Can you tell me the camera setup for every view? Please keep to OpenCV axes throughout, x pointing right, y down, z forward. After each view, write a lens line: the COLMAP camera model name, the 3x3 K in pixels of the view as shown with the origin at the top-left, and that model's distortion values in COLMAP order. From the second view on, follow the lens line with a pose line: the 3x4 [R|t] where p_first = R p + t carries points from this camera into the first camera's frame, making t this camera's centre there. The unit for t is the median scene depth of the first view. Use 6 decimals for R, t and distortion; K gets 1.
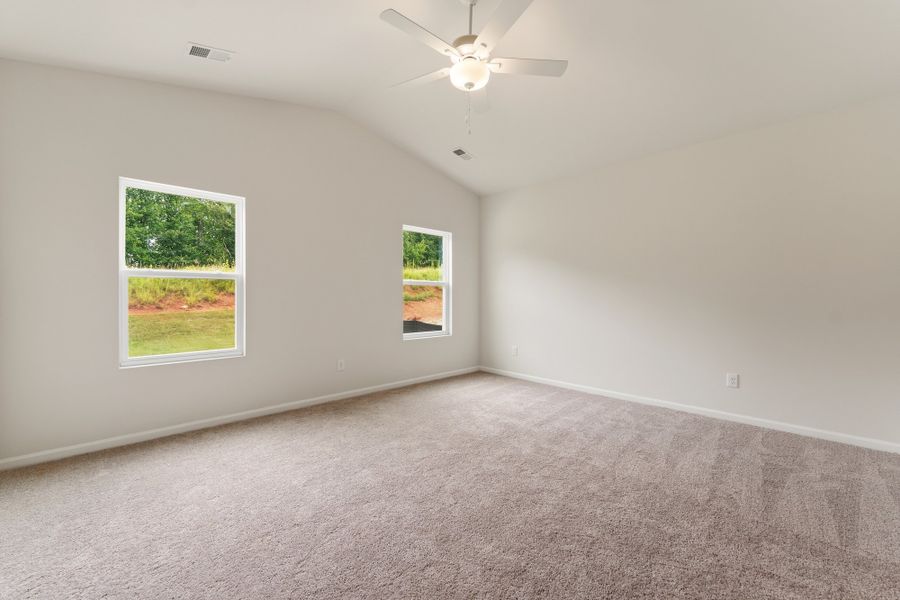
lens RADIAL K [[368.0, 0, 450.0], [0, 368.0, 300.0], [0, 0, 1]] dist [0.000137, 0.000005]
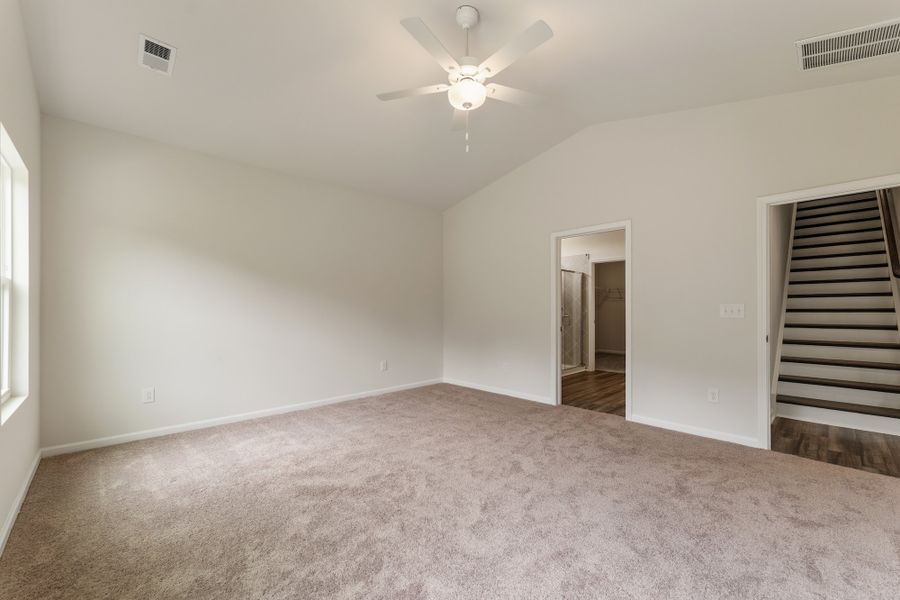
lens RADIAL K [[368.0, 0, 450.0], [0, 368.0, 300.0], [0, 0, 1]] dist [0.000137, 0.000005]
pose [[-0.006798, 0.020948, 0.999757, -0.698483], [0.011435, 0.999717, -0.020869, -0.008799], [-0.999912, 0.011290, -0.007035, 0.745396]]
